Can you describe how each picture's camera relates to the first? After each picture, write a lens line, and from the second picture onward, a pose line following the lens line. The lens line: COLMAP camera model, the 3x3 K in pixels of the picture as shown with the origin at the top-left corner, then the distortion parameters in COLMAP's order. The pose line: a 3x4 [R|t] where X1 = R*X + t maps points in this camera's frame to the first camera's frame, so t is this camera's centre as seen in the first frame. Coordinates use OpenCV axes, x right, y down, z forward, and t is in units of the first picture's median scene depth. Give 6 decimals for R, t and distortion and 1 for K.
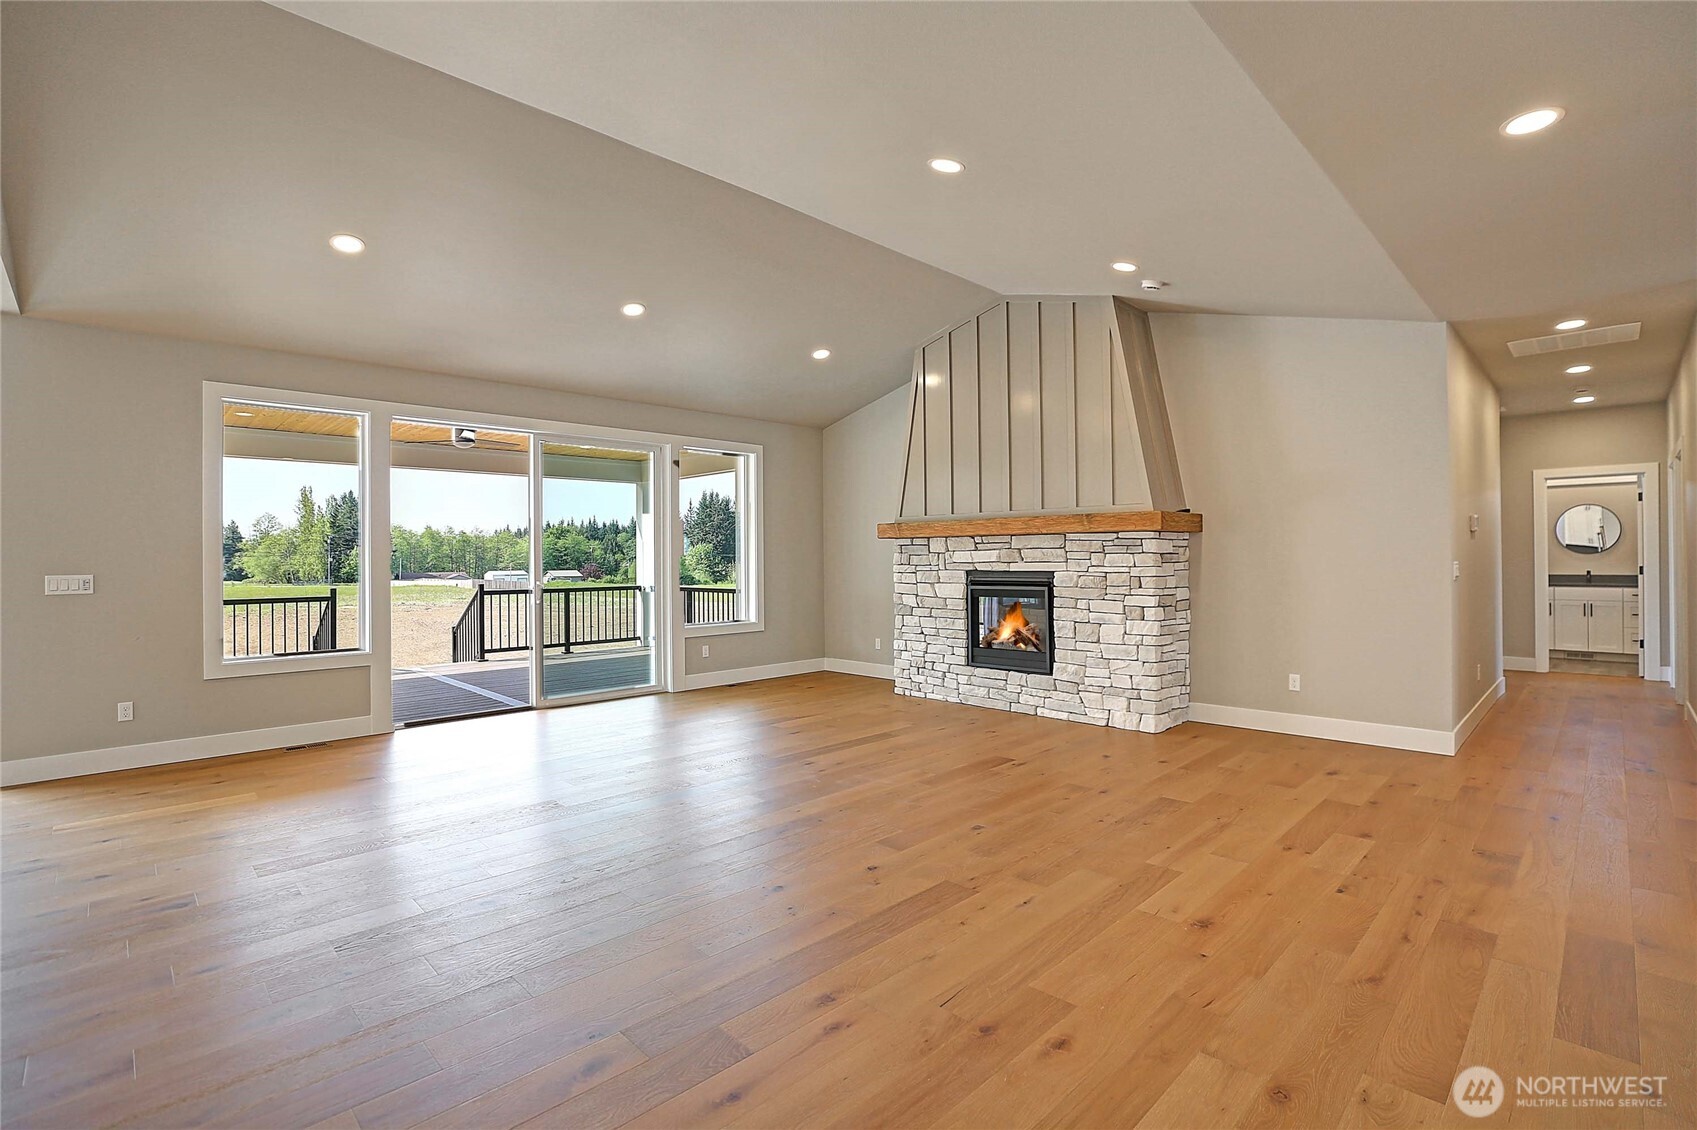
lens RADIAL K [[777.4, 0, 880.5], [0, 777.4, 558.0], [0, 0, 1]] dist [-0.020344, -0.000056]
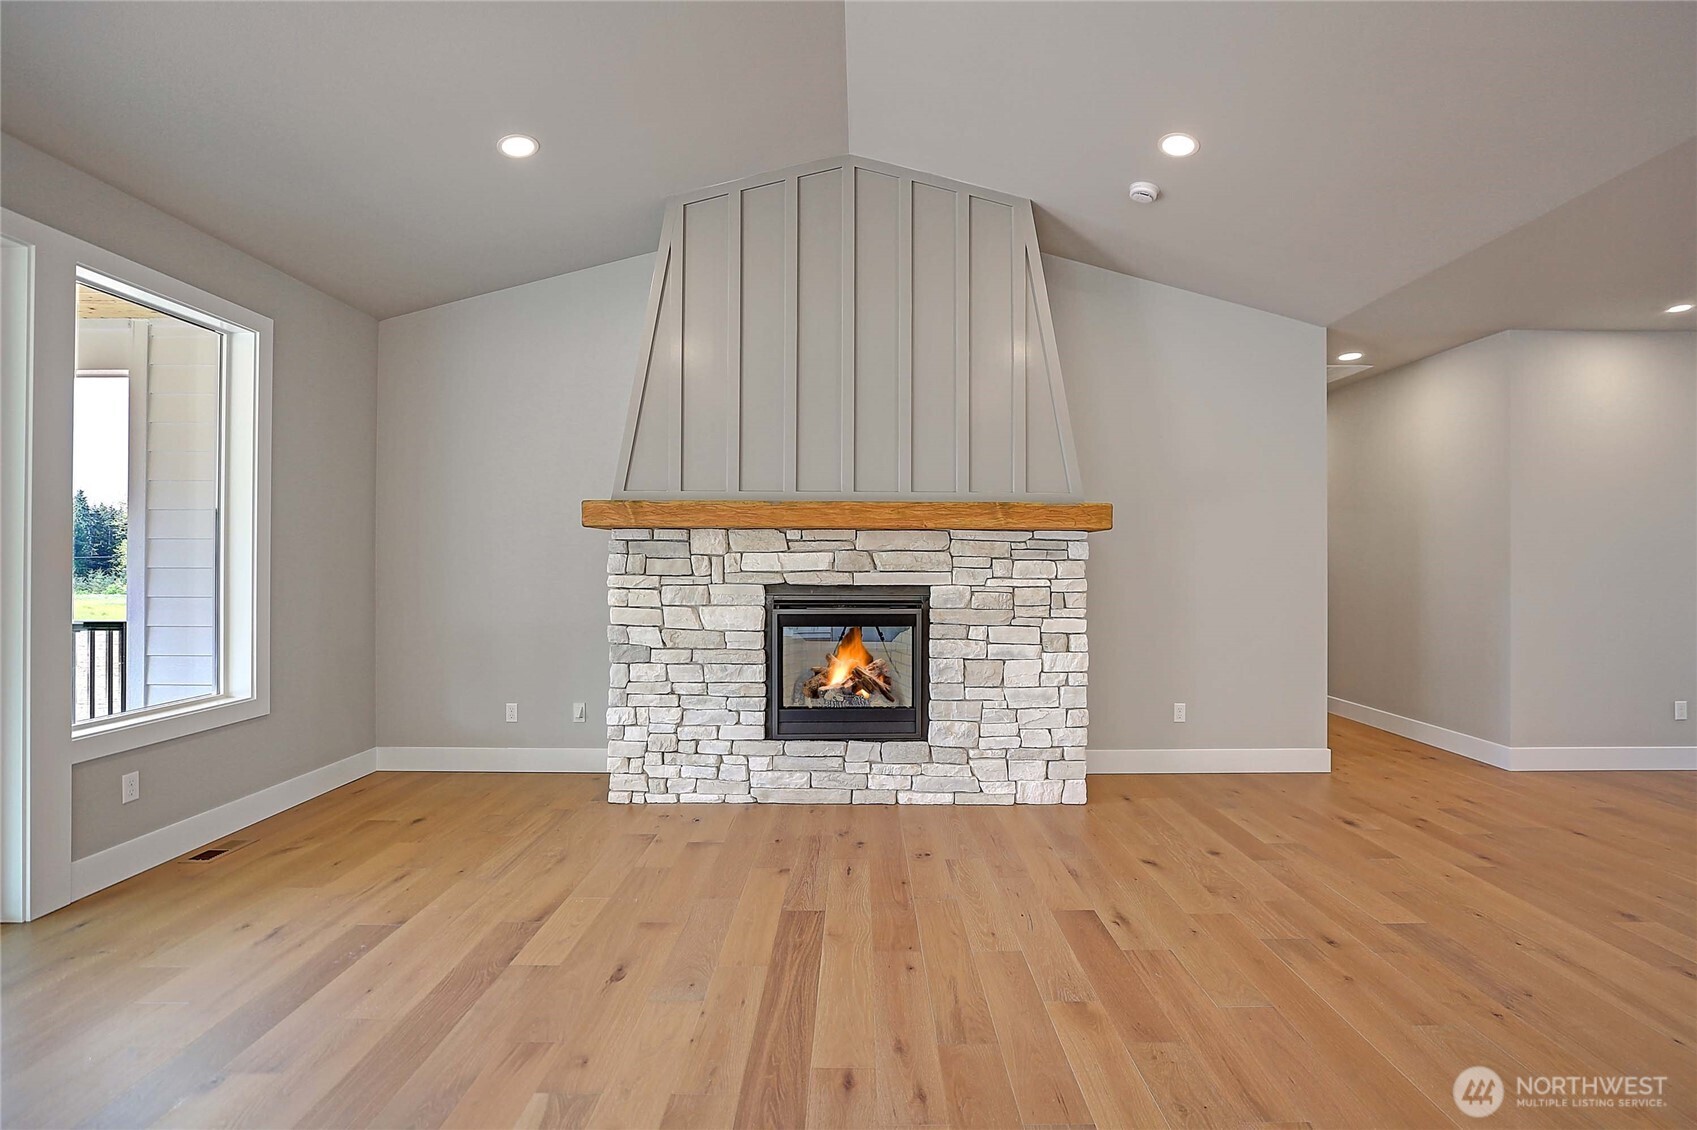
lens RADIAL K [[781.2, 0, 862.2], [0, 781.2, 558.6], [0, 0, 1]] dist [-0.031006, 0.013902]
pose [[0.718900, 0.012838, 0.694995, -0.277908], [-0.009554, 0.999917, -0.008588, 0.000153], [-0.695048, -0.000466, 0.718963, 0.535095]]
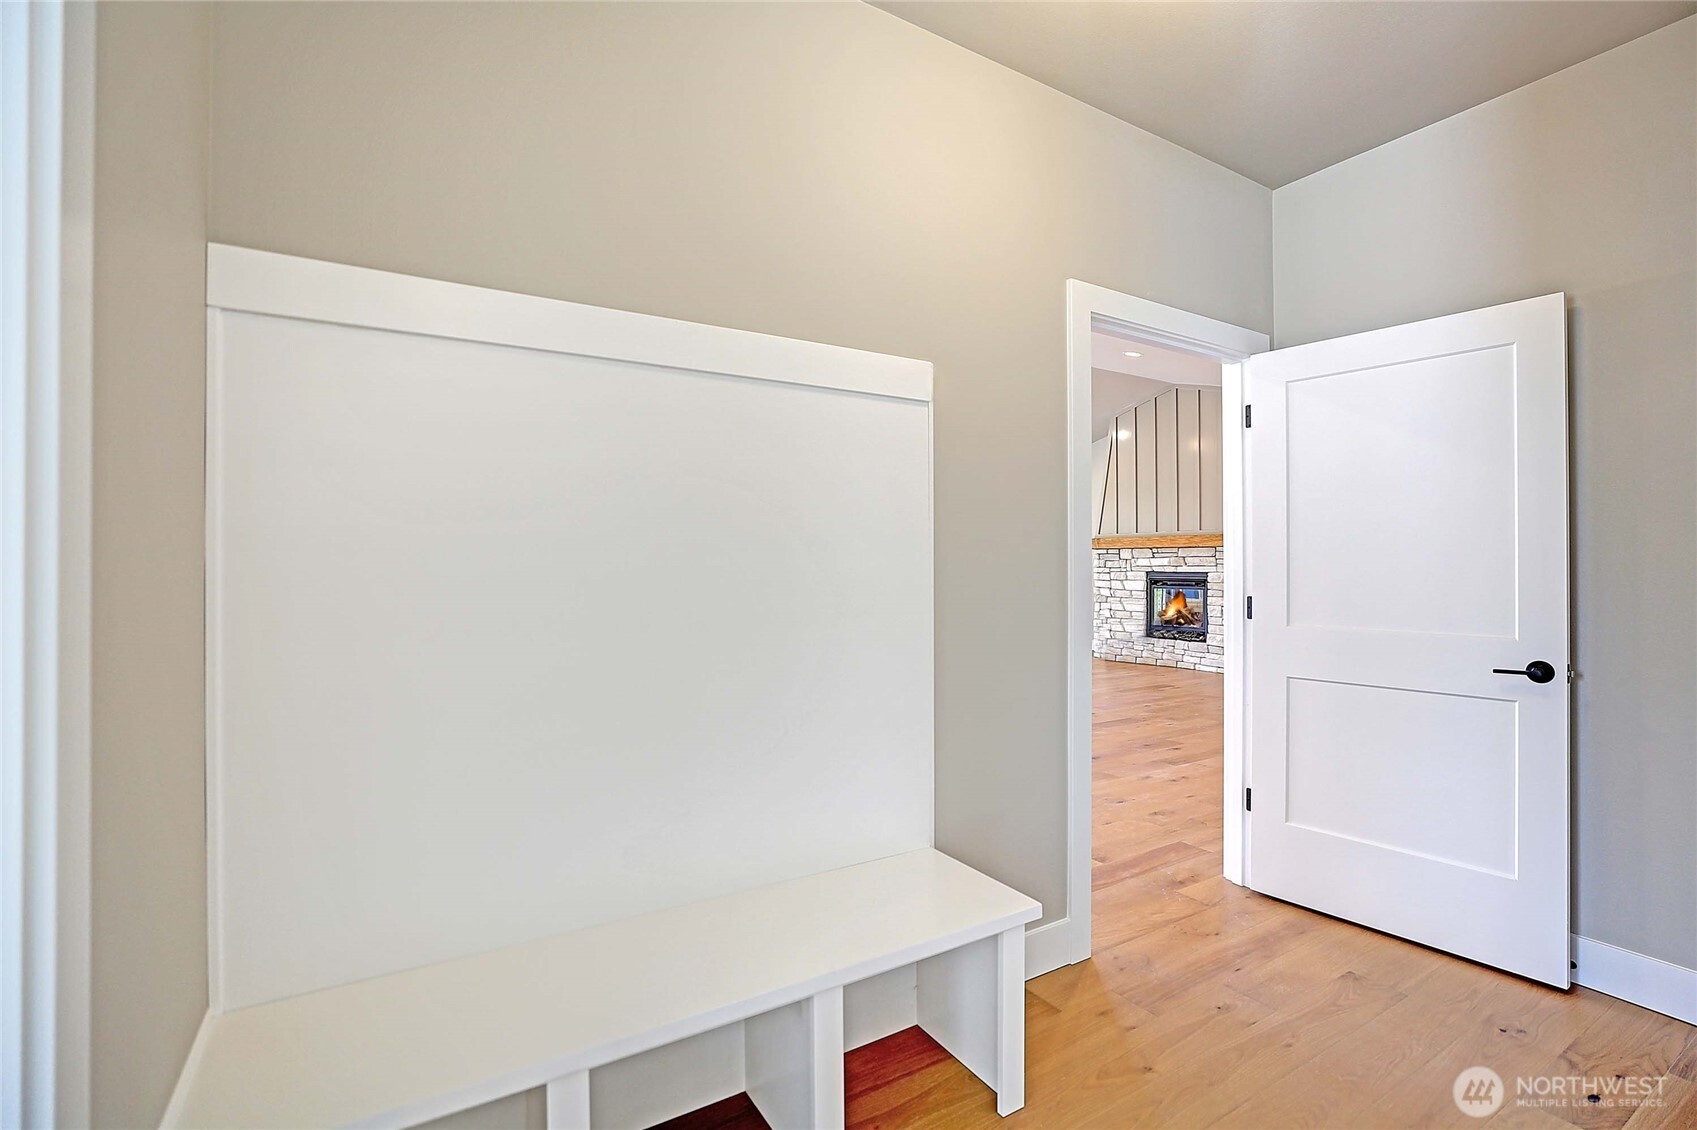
lens RADIAL K [[792.8, 0, 862.0], [0, 792.8, 563.1], [0, 0, 1]] dist [-0.021440, 0.000881]
pose [[0.969498, 0.006554, -0.245010, -0.045954], [-0.006583, 0.999978, 0.000699, 0.002797], [0.245009, 0.000935, 0.969520, -0.601831]]
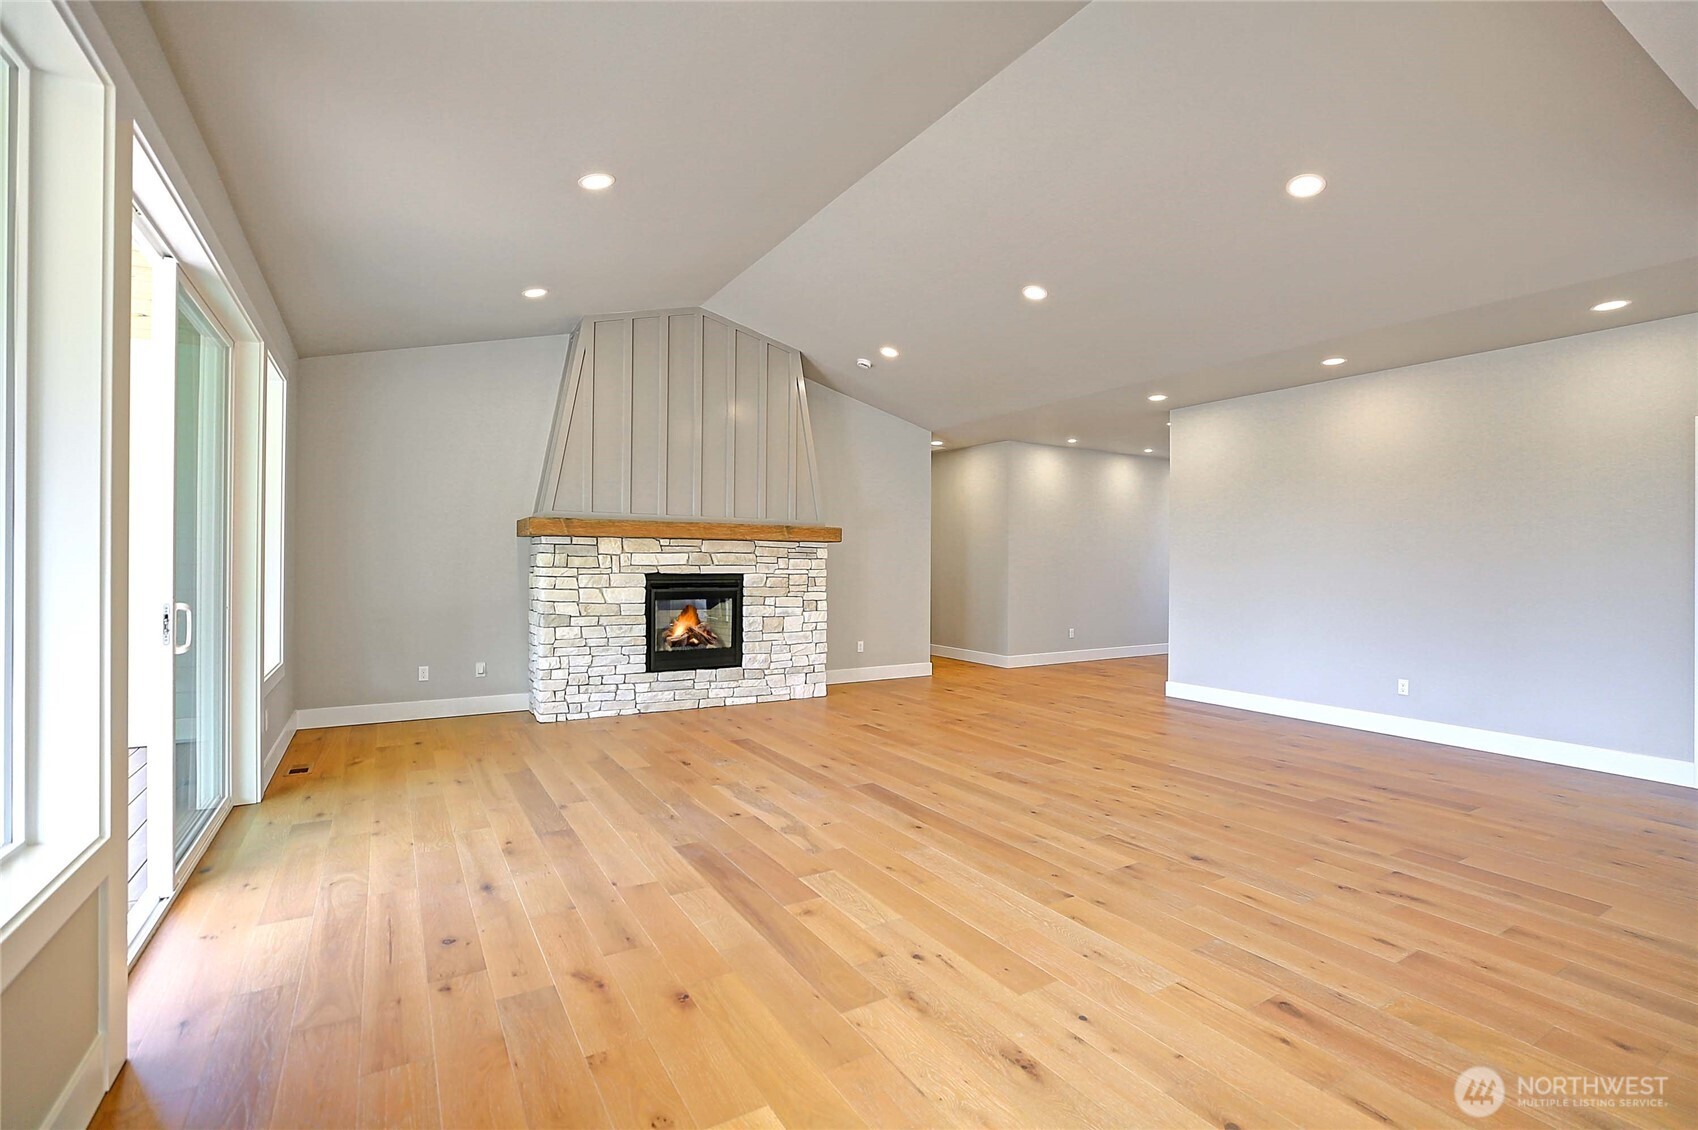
lens RADIAL K [[775.6, 0, 861.4], [0, 775.6, 562.0], [0, 0, 1]] dist [-0.019867, 0.000410]
pose [[0.255928, 0.008533, 0.966658, -0.789754], [-0.009993, 0.999931, -0.006181, 0.005371], [-0.966644, -0.008078, 0.255995, 0.527936]]
